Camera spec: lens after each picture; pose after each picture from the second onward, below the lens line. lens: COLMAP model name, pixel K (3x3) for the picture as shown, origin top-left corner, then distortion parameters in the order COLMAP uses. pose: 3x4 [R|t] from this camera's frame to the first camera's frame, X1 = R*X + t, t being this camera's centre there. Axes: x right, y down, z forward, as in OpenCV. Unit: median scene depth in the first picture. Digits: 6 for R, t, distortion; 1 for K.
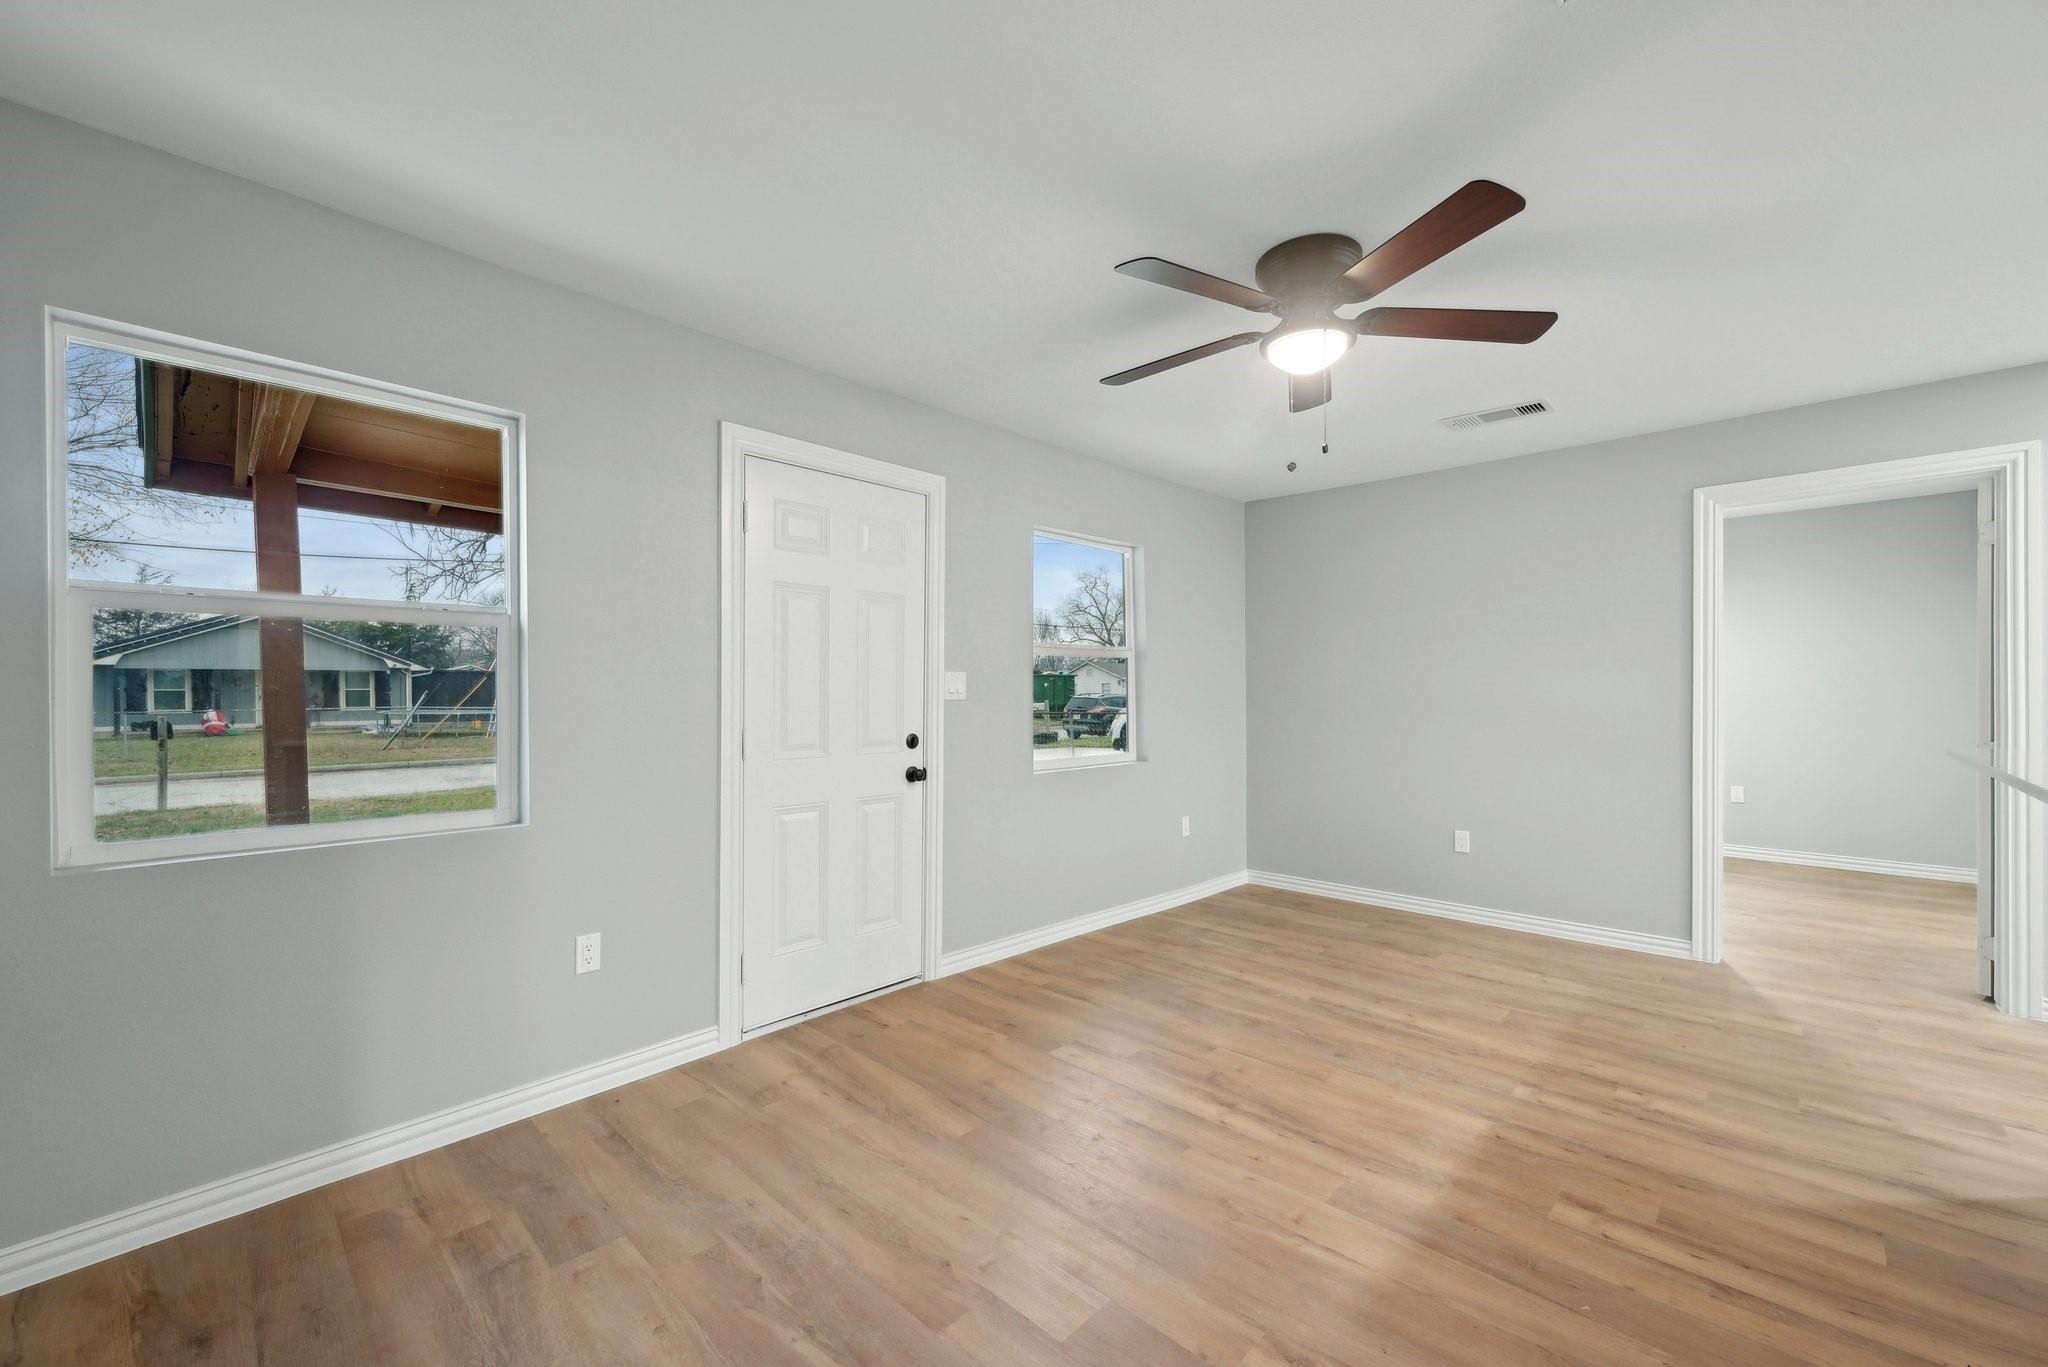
lens RADIAL K [[826.8, 0, 1024.0], [0, 826.8, 683.5], [0, 0, 1]] dist [0.008814, -0.000068]
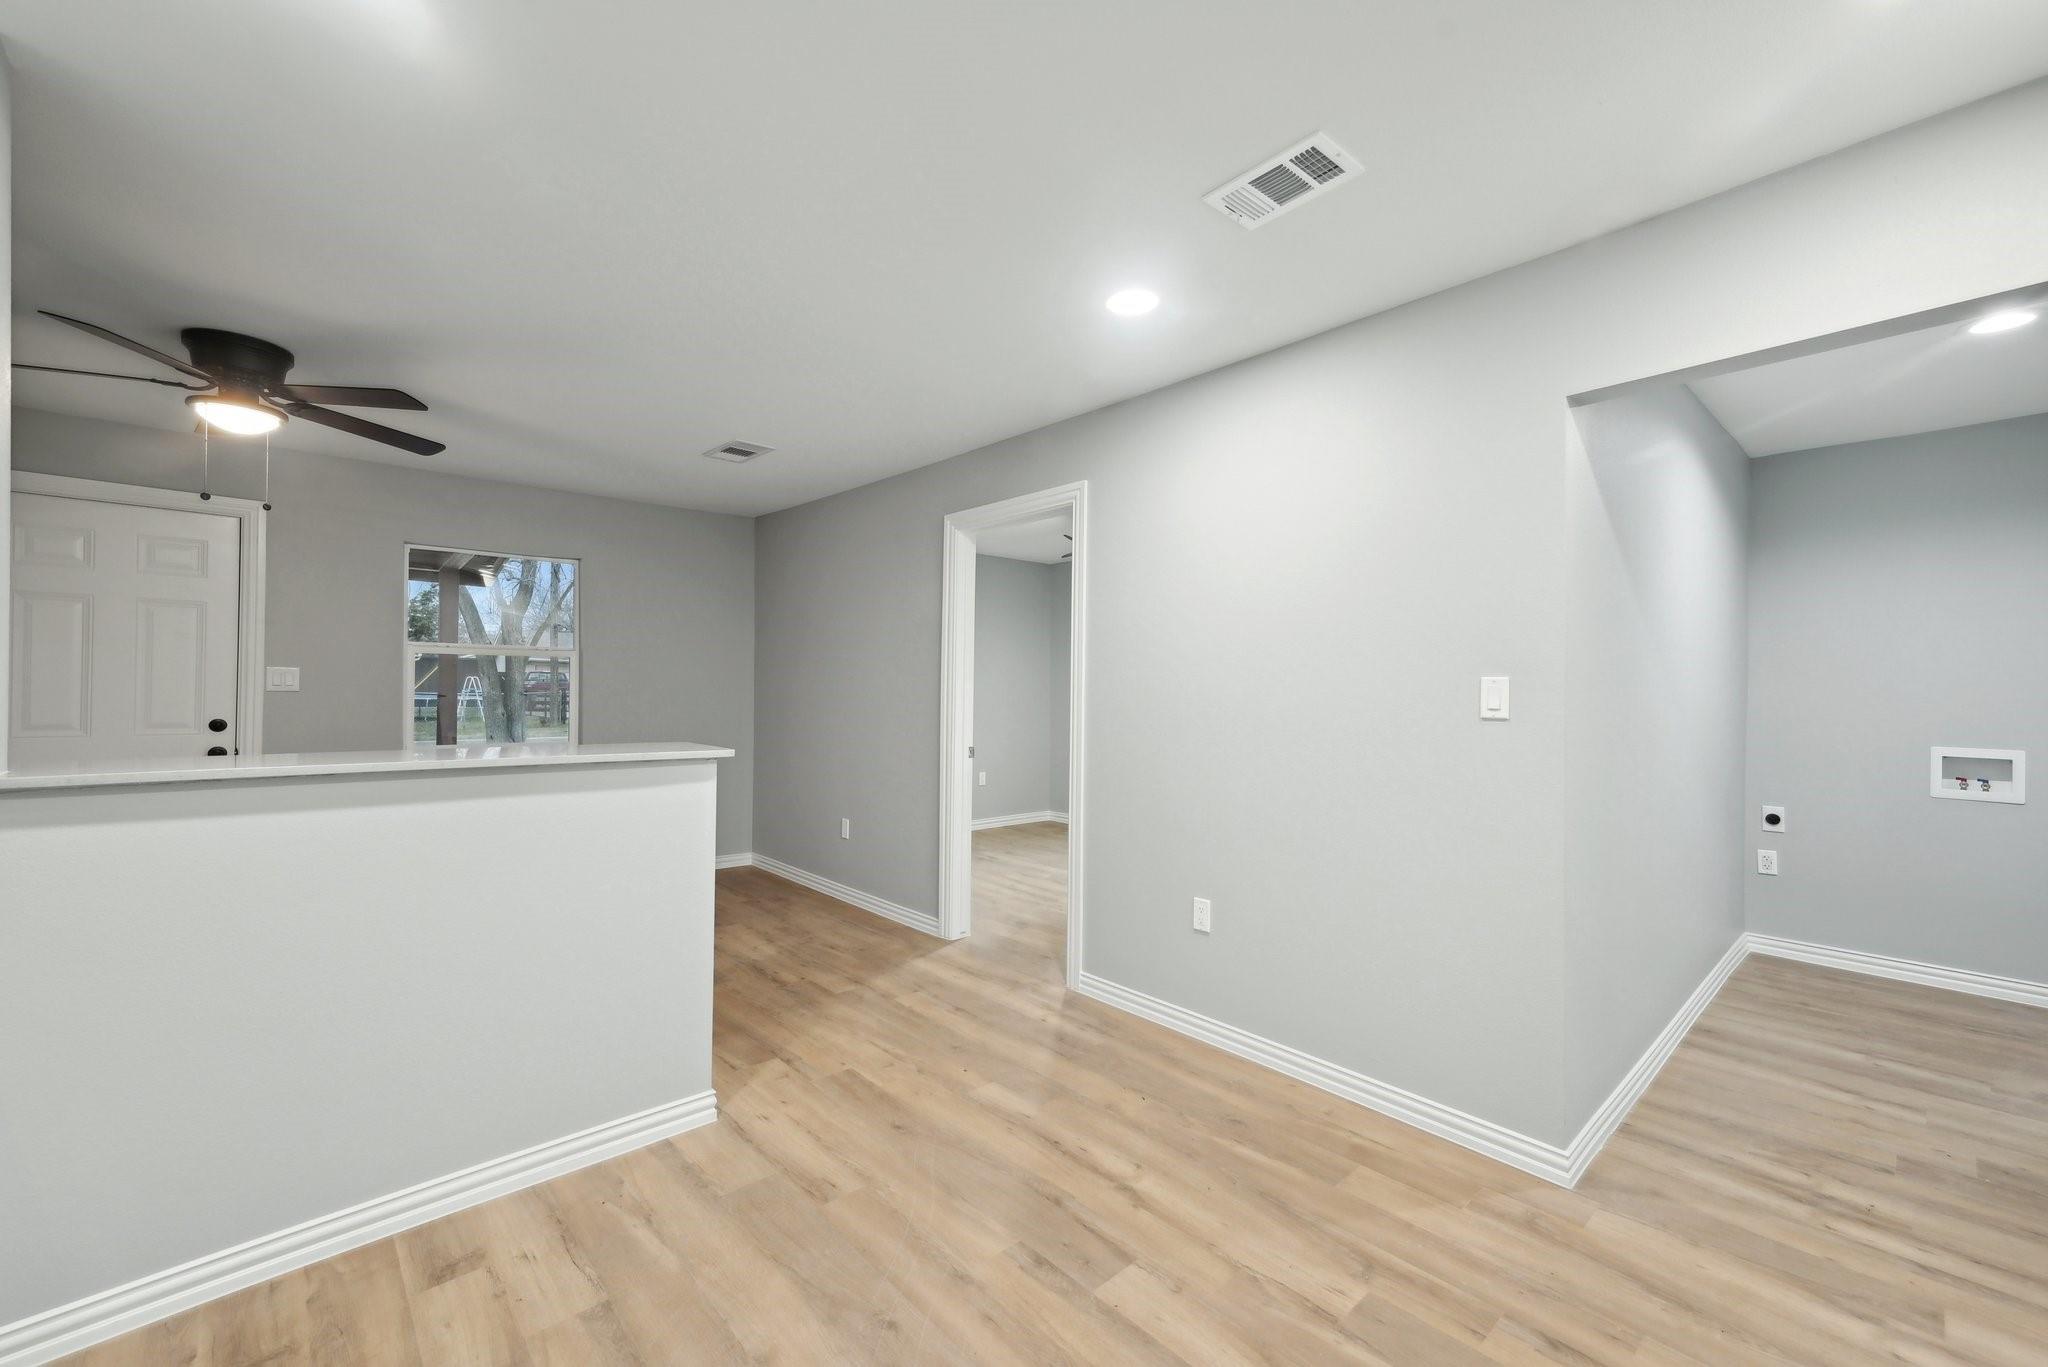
lens RADIAL K [[826.8, 0, 1024.0], [0, 826.8, 683.5], [0, 0, 1]] dist [0.008814, -0.000068]
pose [[0.997020, 0.014290, -0.075810, 1.142266], [-0.014402, 0.999896, -0.000934, -0.005185], [0.075789, 0.002023, 0.997122, -0.102018]]
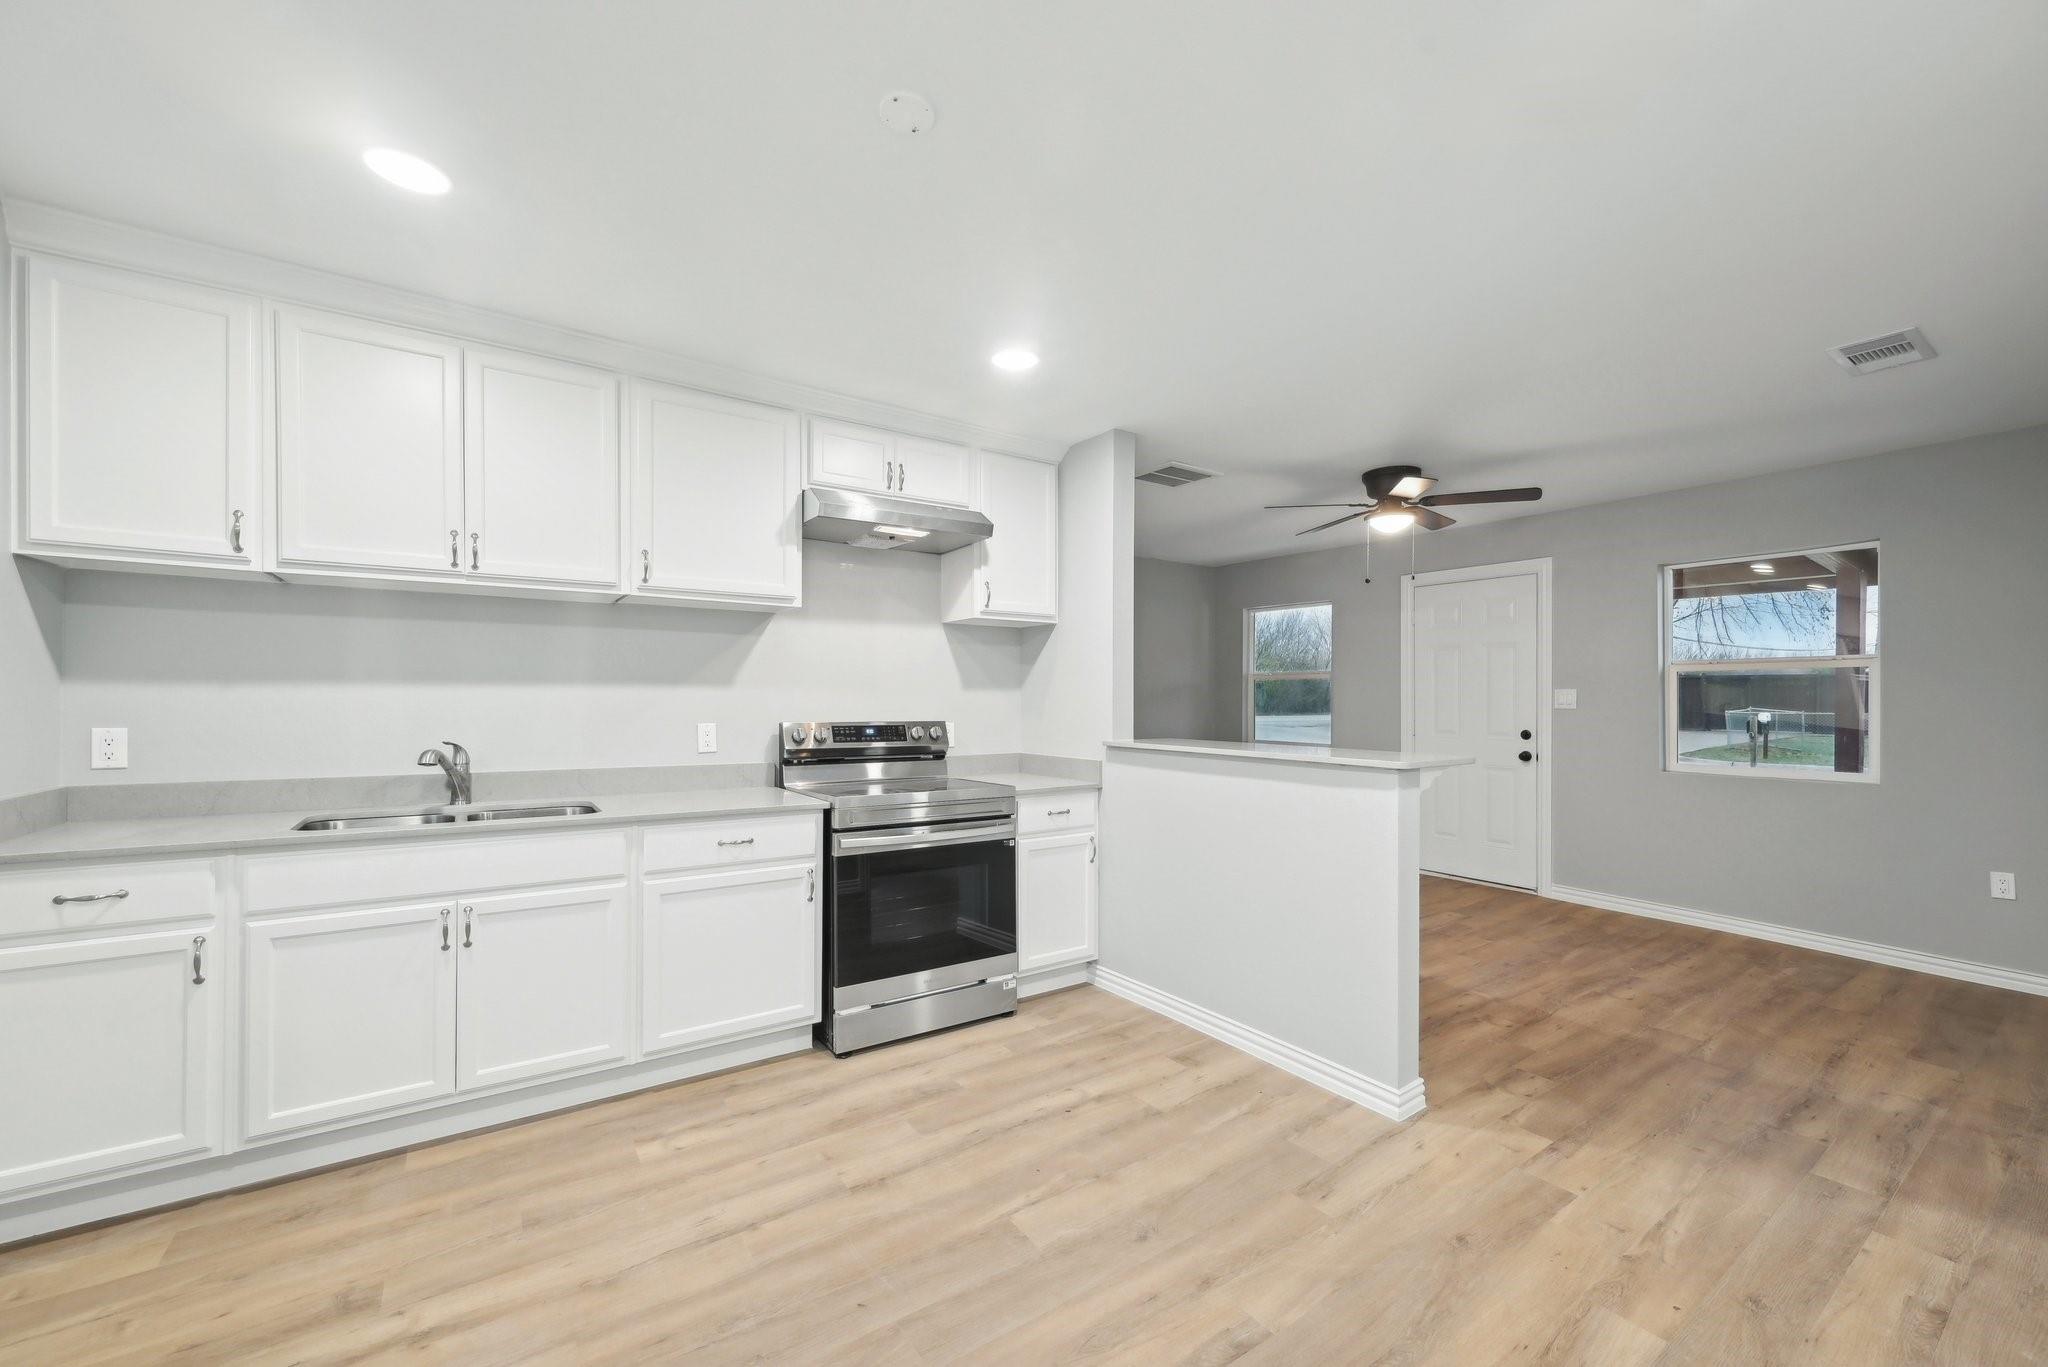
lens RADIAL K [[807.1, 0, 1024.0], [0, 807.1, 683.5], [0, 0, 1]] dist [-0.002072, -0.000247]
pose [[-0.217199, -0.019249, -0.975937, 1.606713], [0.005113, 0.999769, -0.020857, 0.000248], [0.976114, -0.009520, -0.217051, 0.428639]]
